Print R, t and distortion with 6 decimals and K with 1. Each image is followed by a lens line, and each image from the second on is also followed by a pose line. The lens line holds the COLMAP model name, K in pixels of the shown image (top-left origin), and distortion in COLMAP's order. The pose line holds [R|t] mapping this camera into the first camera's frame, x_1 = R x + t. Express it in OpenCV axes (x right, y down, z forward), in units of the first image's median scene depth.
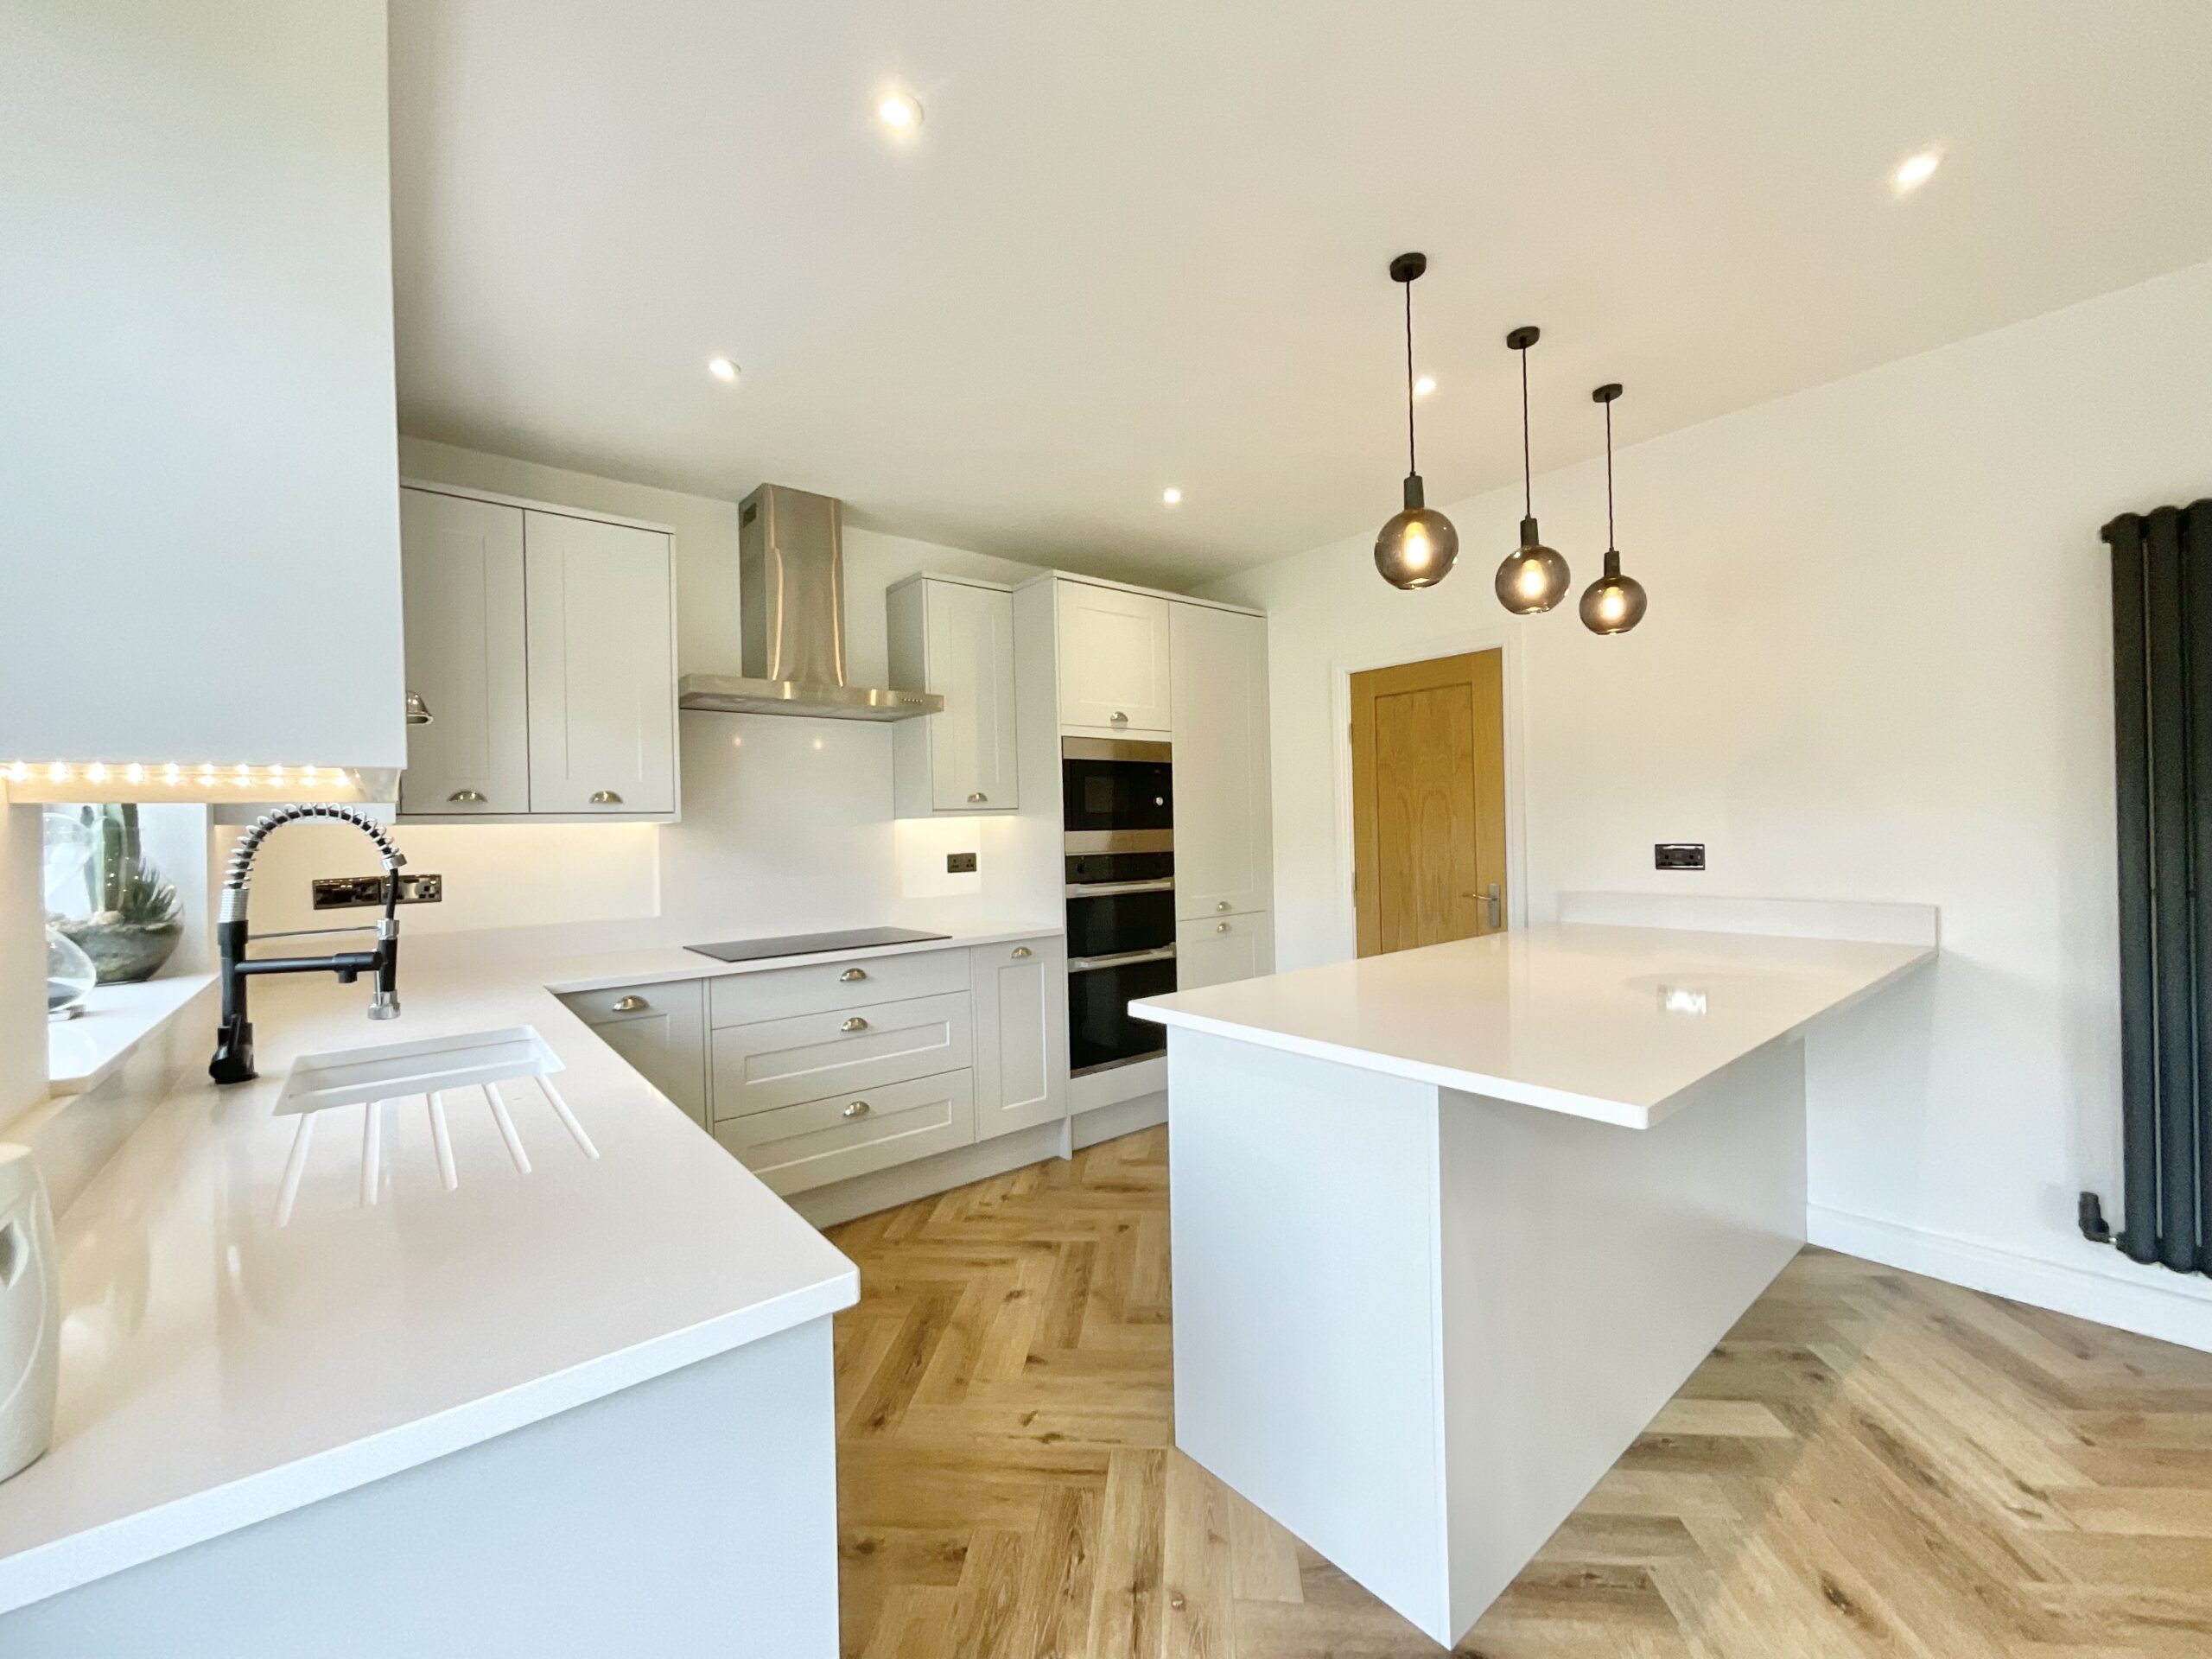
lens RADIAL K [[897.9, 0, 1109.0], [0, 897.9, 836.2], [0, 0, 1]] dist [-0.005867, 0.001516]
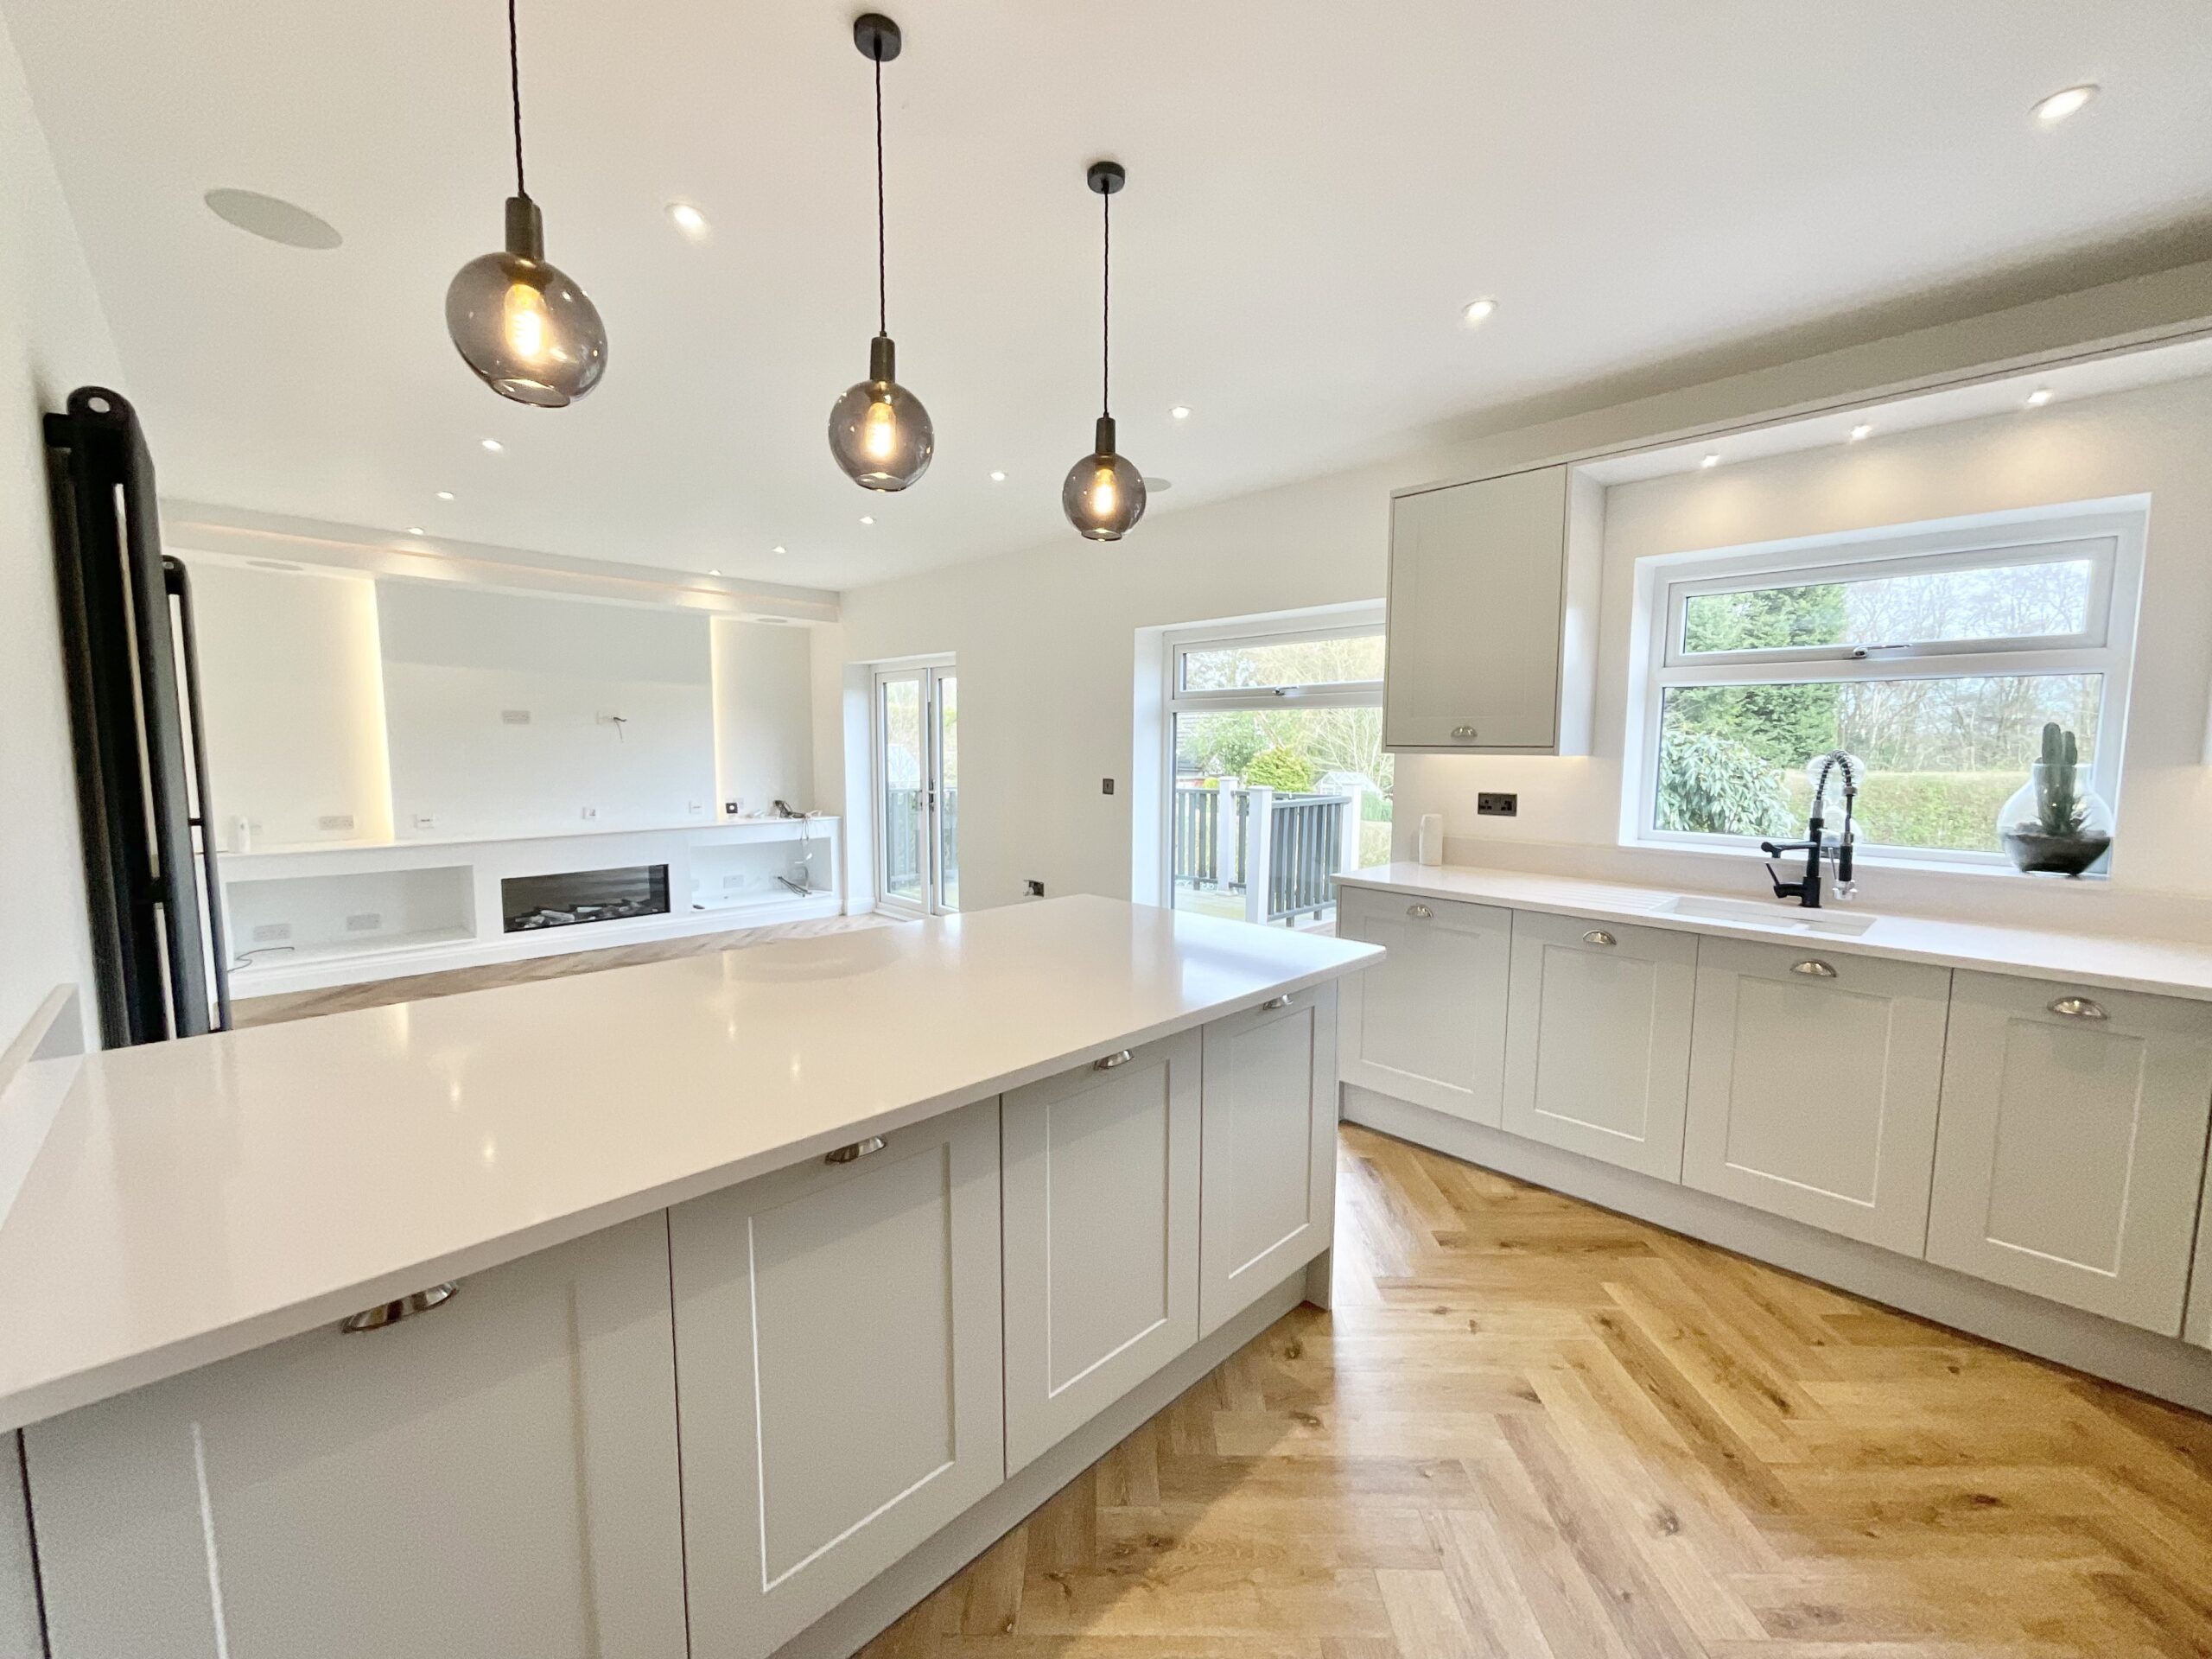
lens RADIAL K [[897.9, 0, 1105.3], [0, 897.9, 827.2], [0, 0, 1]] dist [-0.005867, 0.001516]
pose [[-0.995172, 0.032323, -0.092670, 0.335693], [0.021427, 0.992989, 0.116249, -0.063775], [0.095778, 0.113702, -0.988887, 1.519941]]
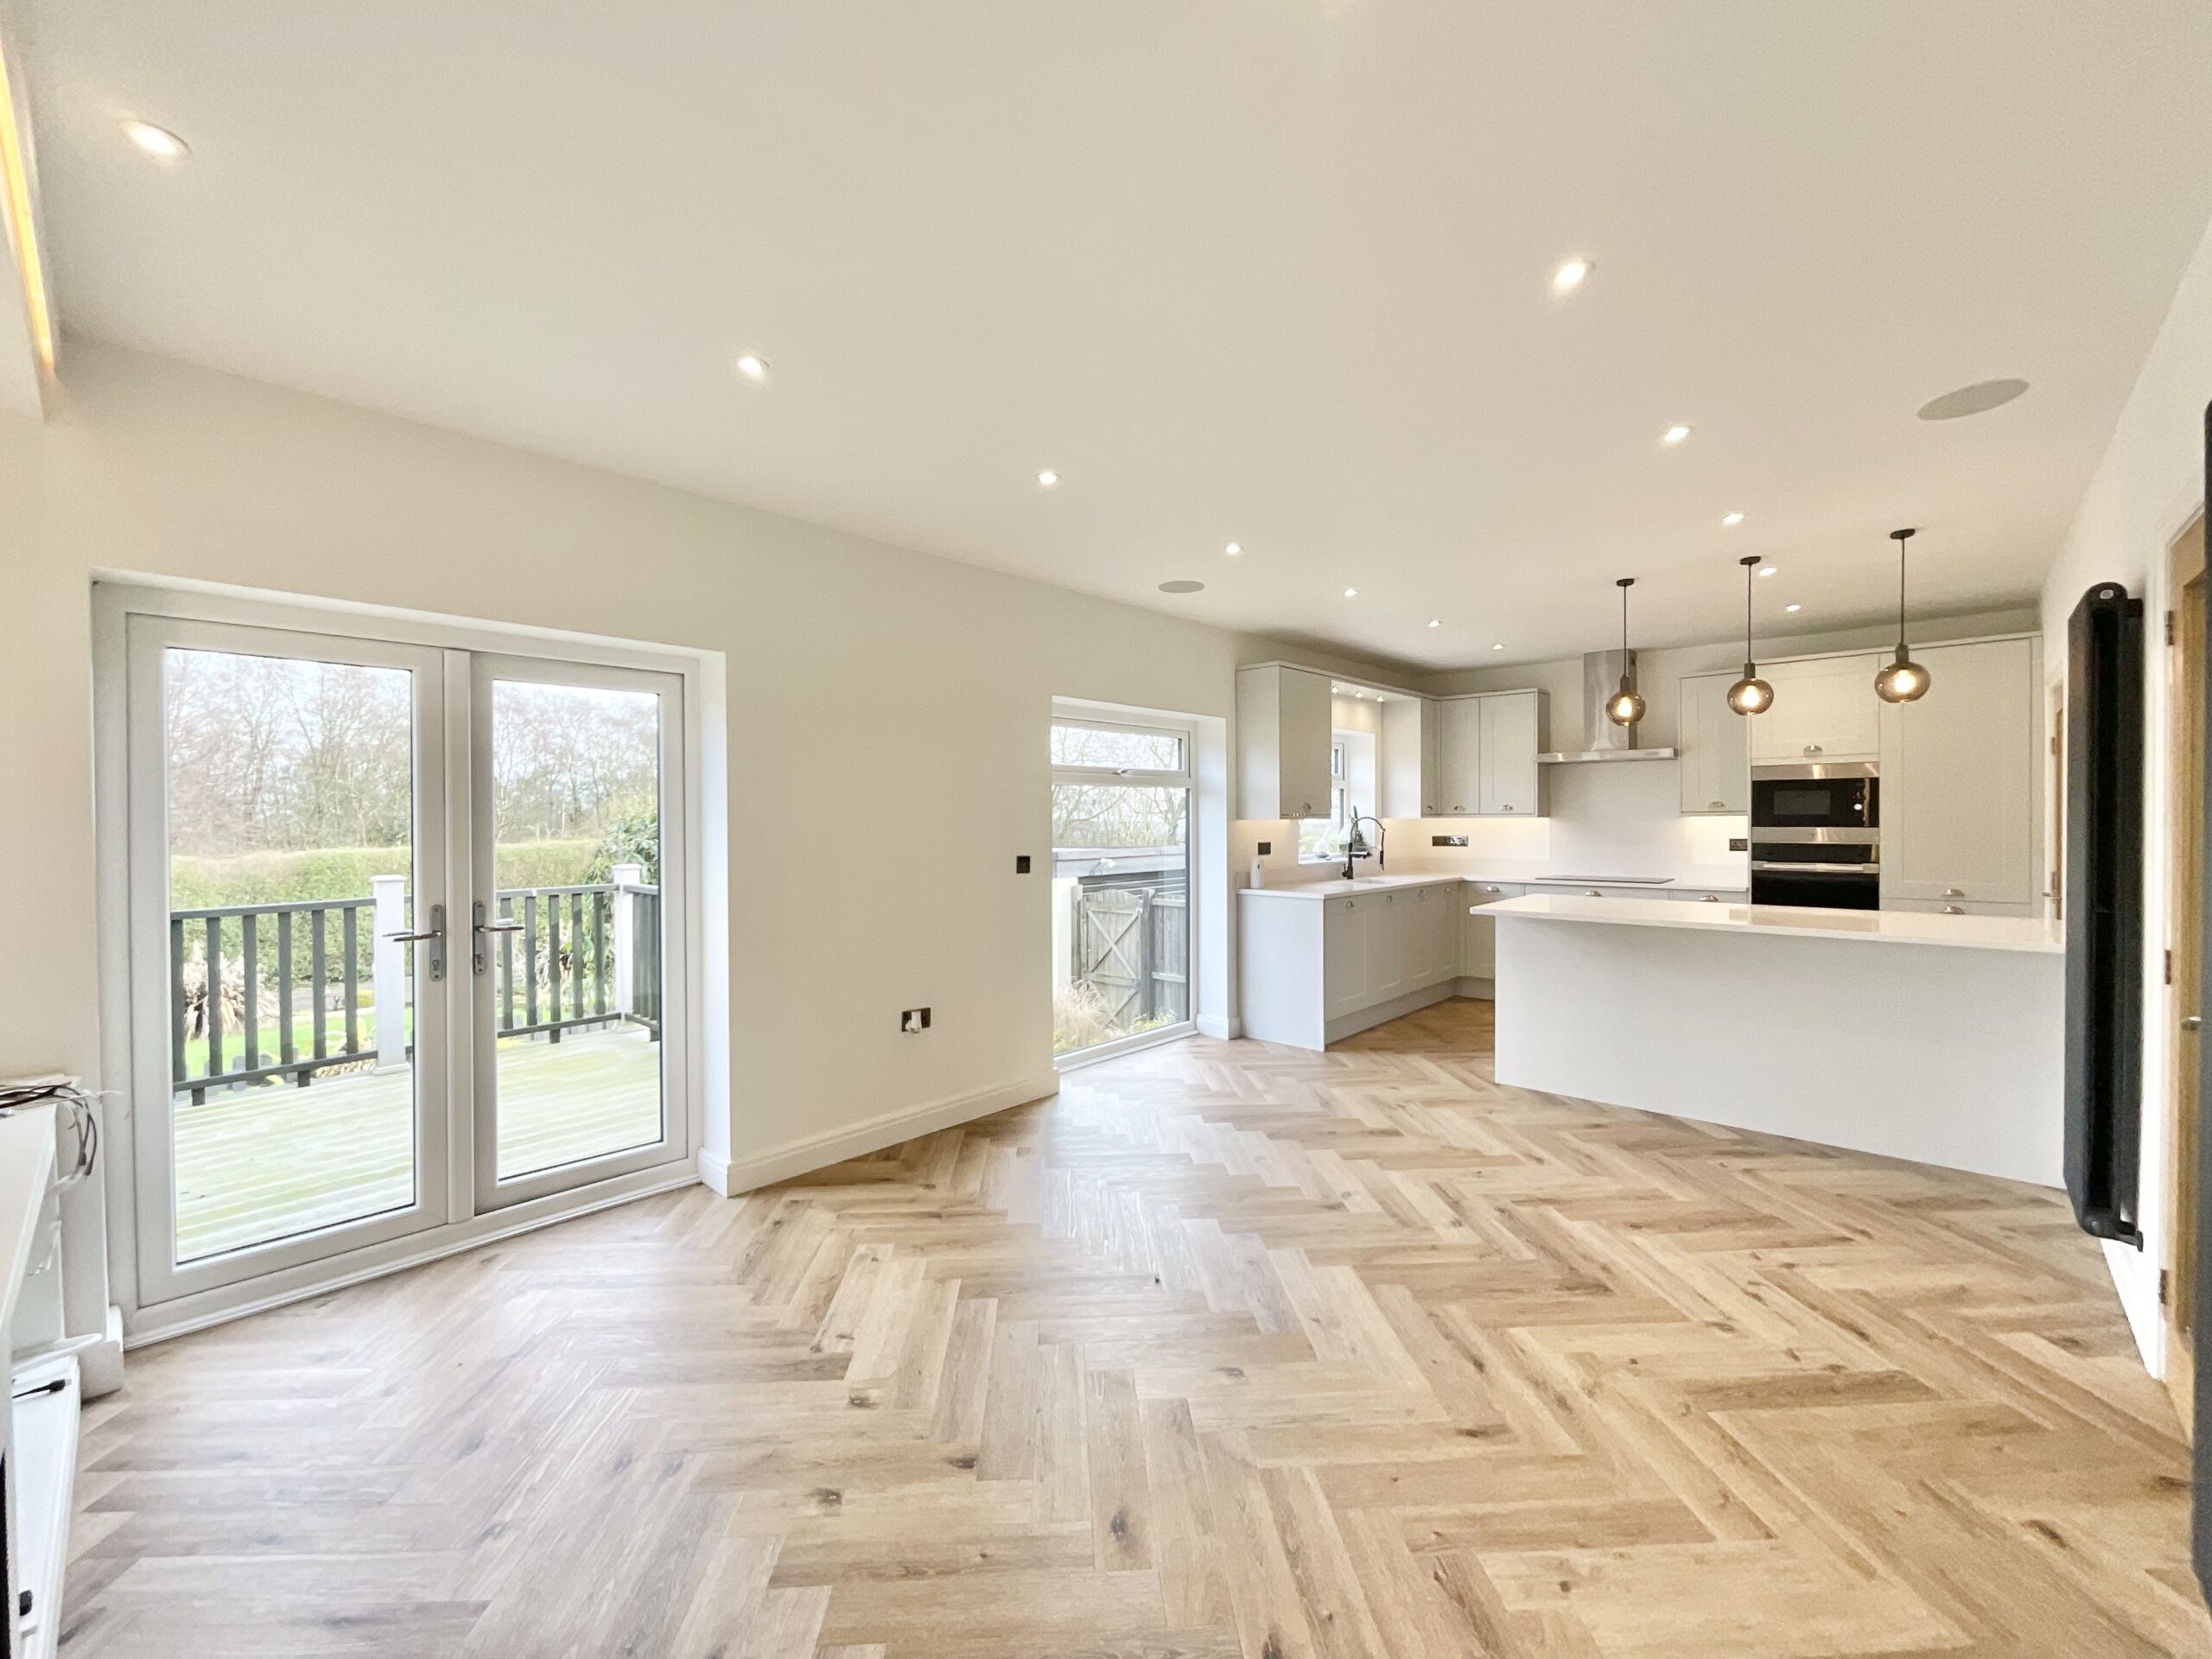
lens RADIAL K [[897.9, 0, 1107.0], [0, 897.9, 827.2], [0, 0, 1]] dist [-0.005867, 0.001516]
pose [[0.157218, 0.034996, -0.986944, 1.833335], [-0.014954, 0.999342, 0.033054, -0.054700], [0.987451, 0.009562, 0.157638, -0.497927]]
